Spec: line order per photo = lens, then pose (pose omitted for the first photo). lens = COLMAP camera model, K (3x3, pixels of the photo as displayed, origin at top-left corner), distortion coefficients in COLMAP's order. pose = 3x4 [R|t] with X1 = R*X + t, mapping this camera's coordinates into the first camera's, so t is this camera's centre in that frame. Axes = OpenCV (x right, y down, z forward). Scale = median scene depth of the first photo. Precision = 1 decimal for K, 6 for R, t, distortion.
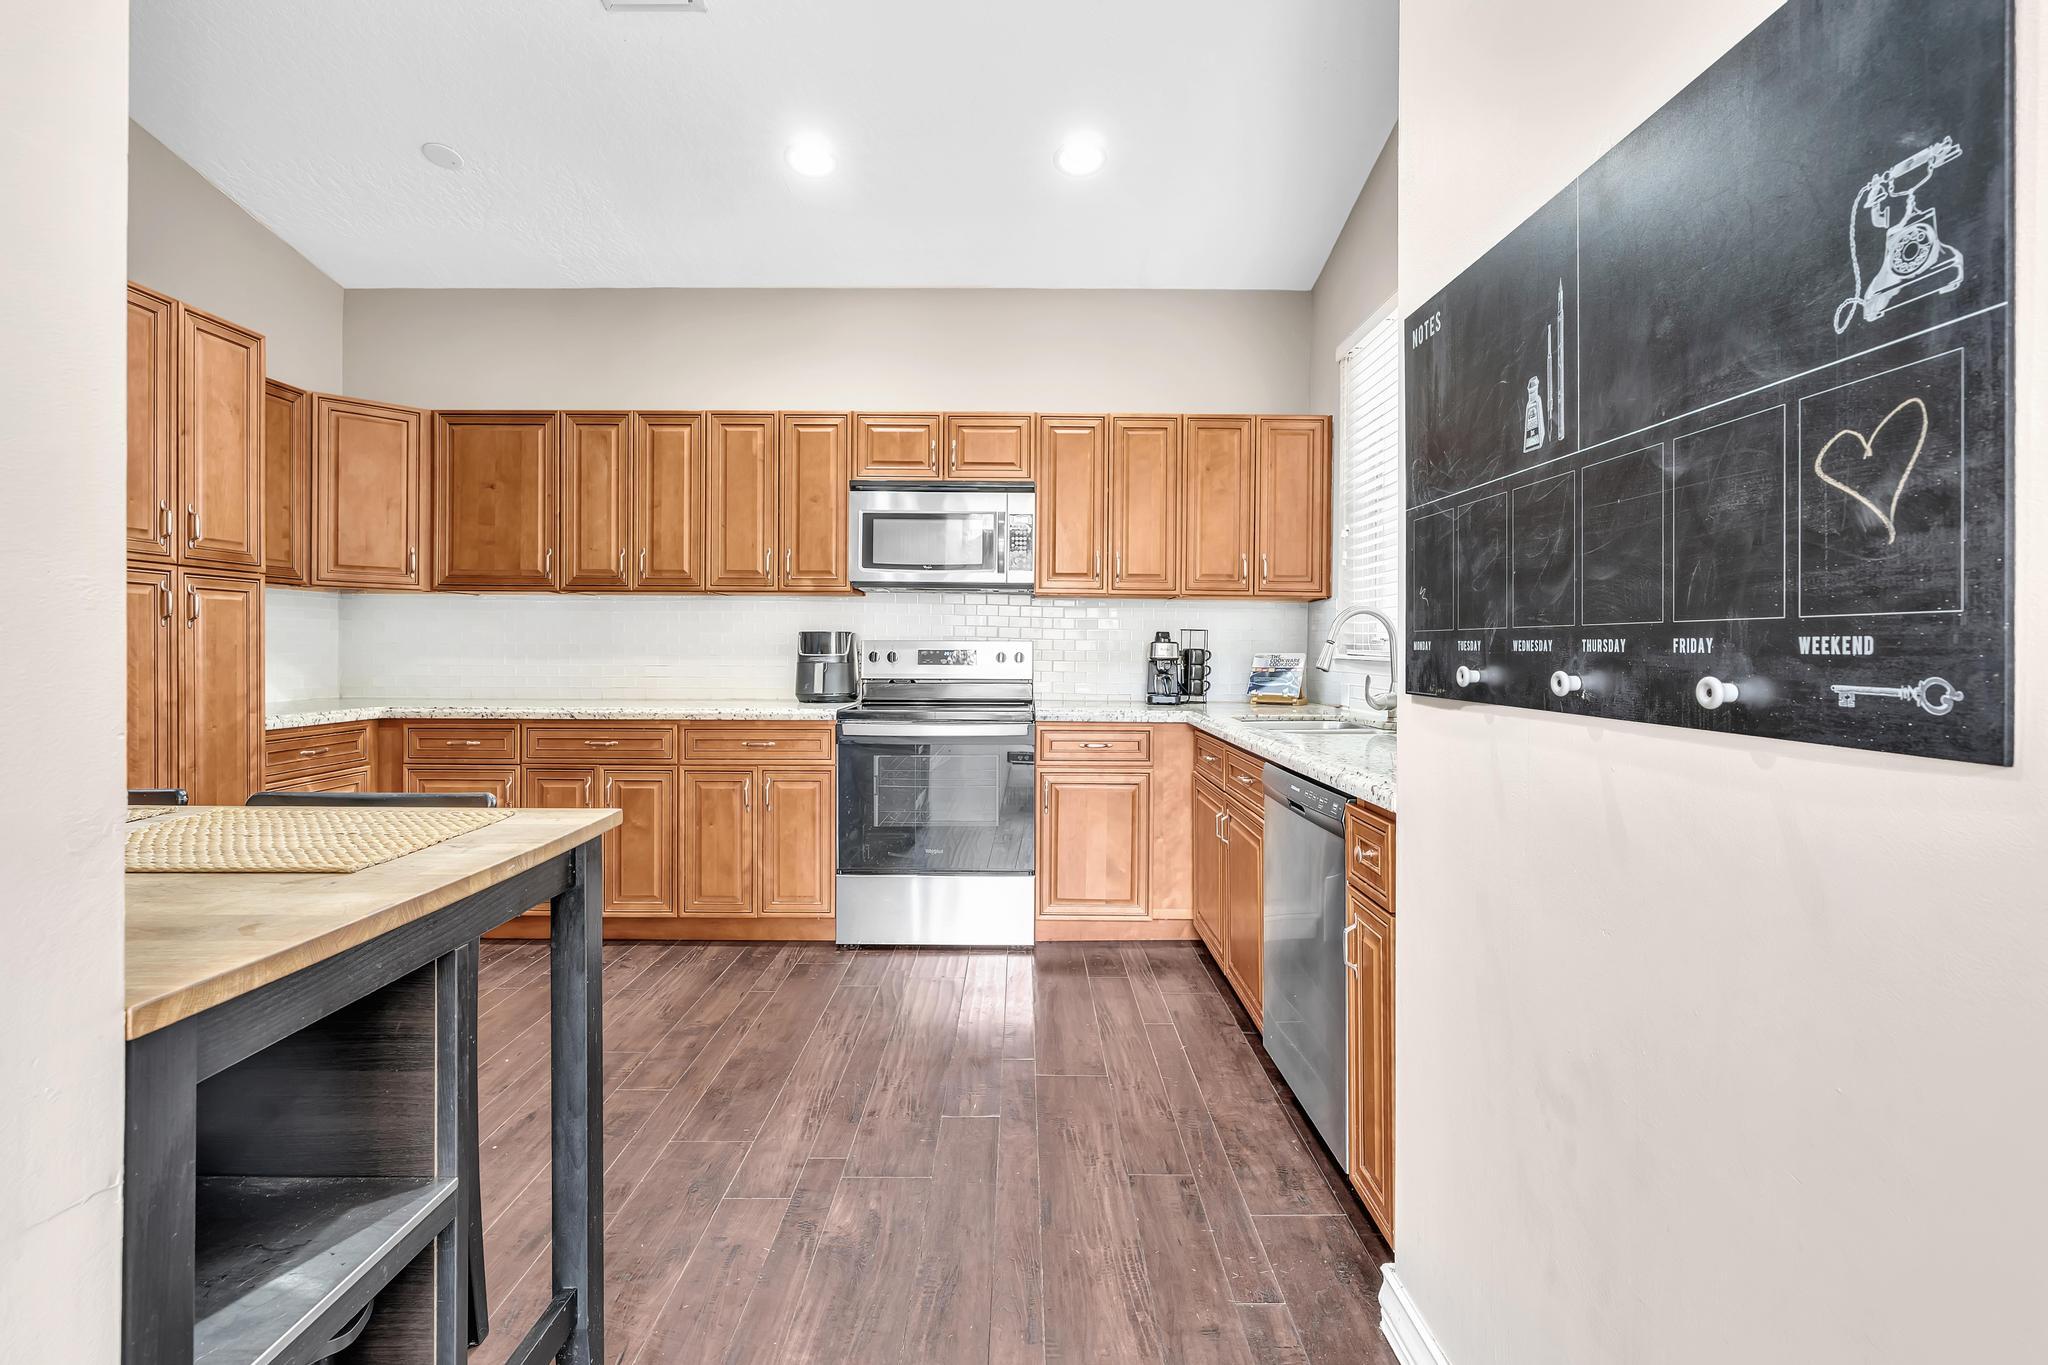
lens RADIAL K [[919.7, 0, 1022.4], [0, 919.7, 675.8], [0, 0, 1]] dist [-0.002215, -0.000085]
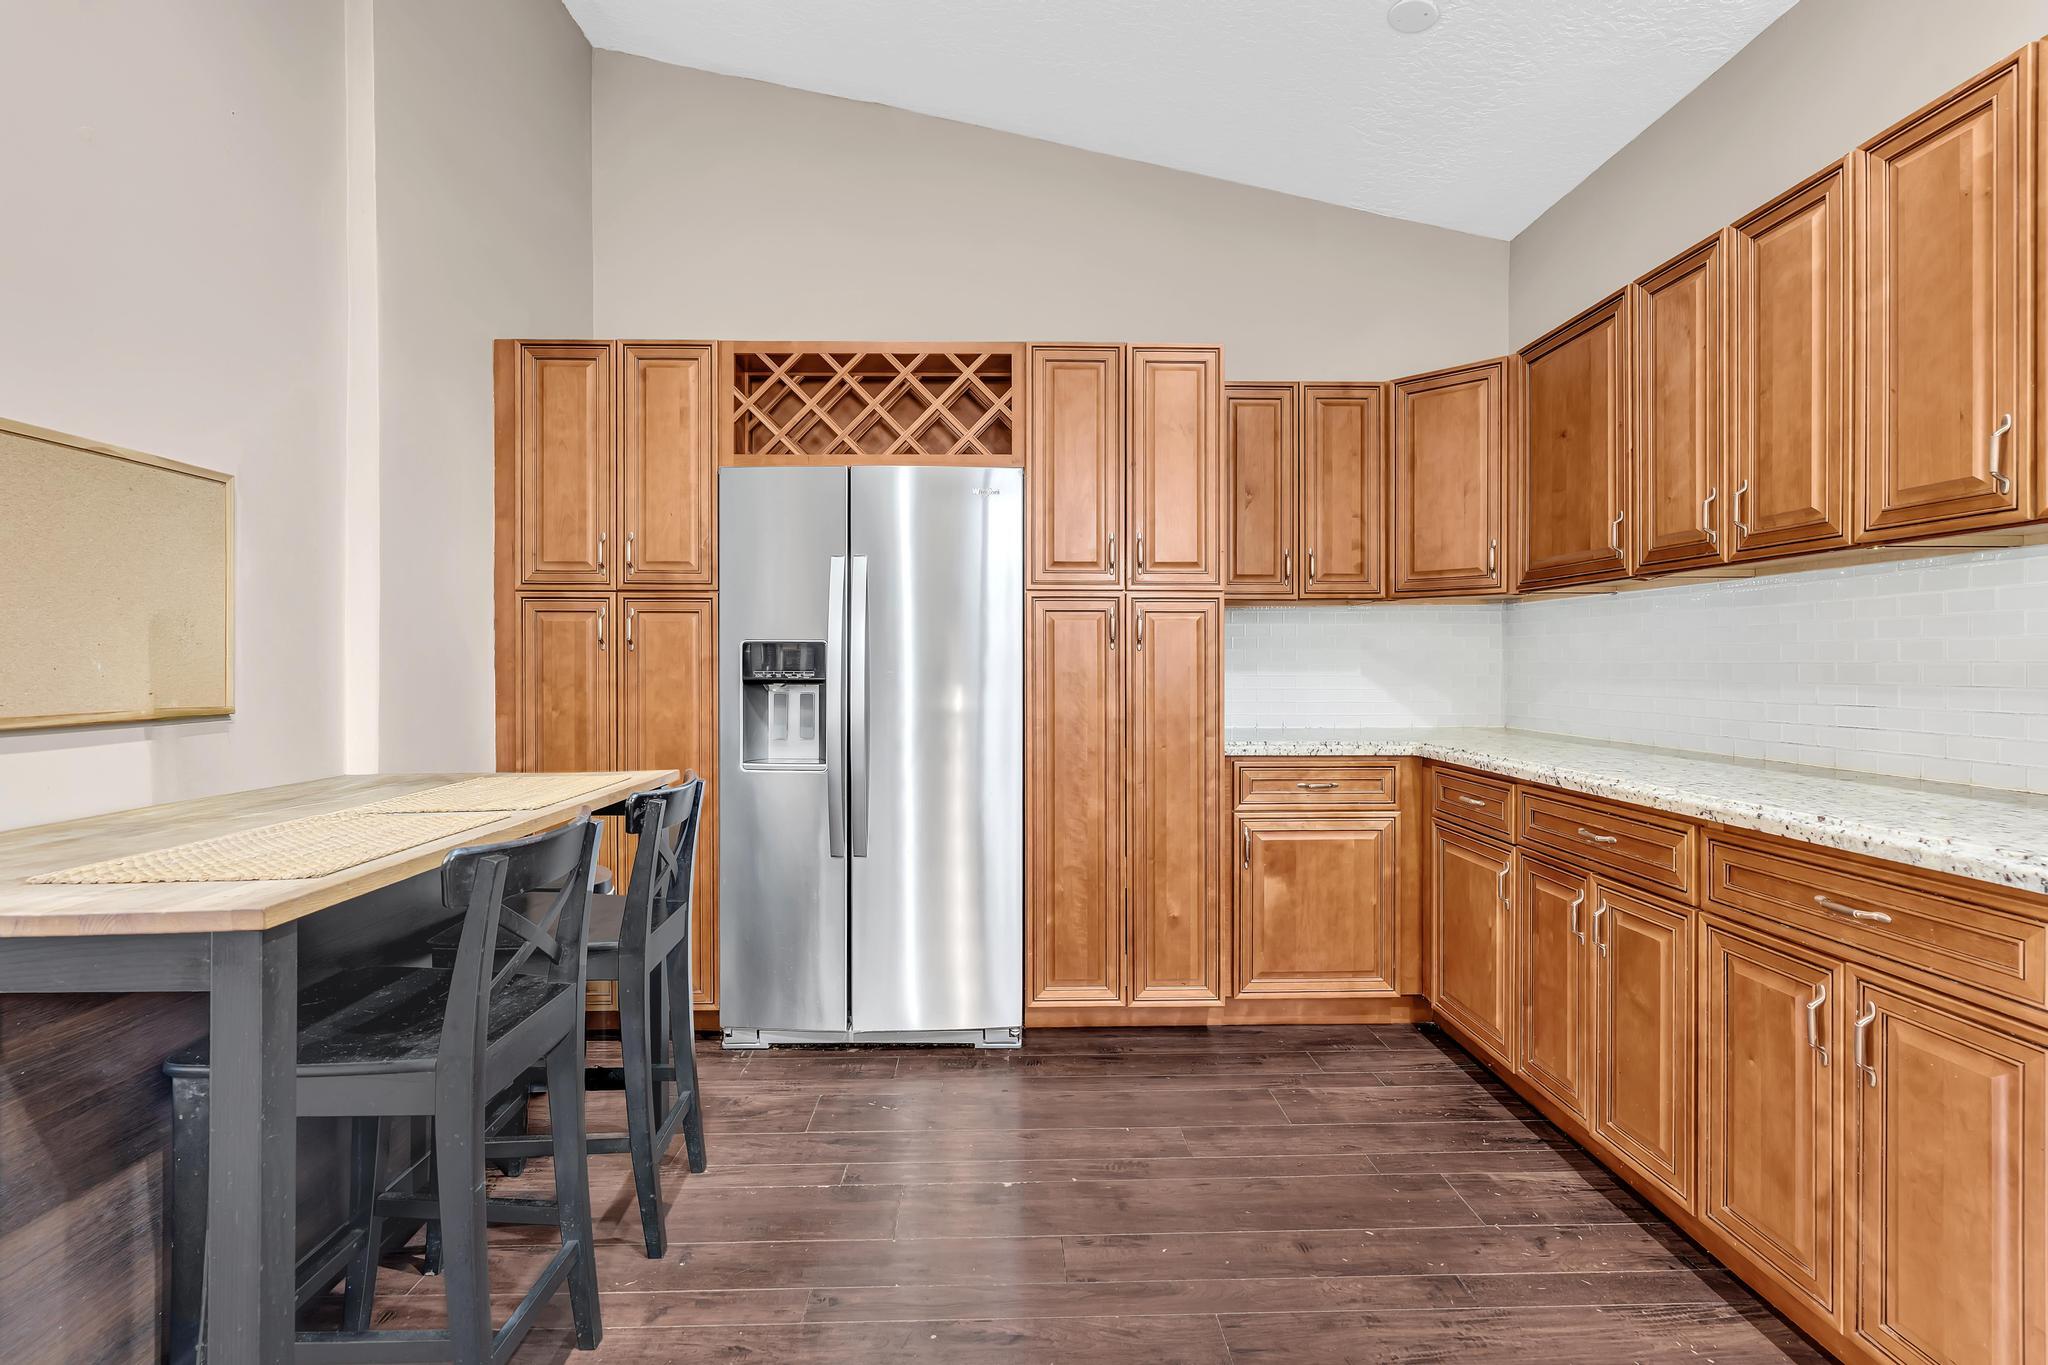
lens RADIAL K [[919.7, 0, 1022.4], [0, 919.7, 675.8], [0, 0, 1]] dist [-0.002215, -0.000085]
pose [[0.027105, 0.008101, -0.999600, 0.104063], [-0.032143, 0.999457, 0.007228, -0.019210], [0.999116, 0.031935, 0.027351, 0.619101]]
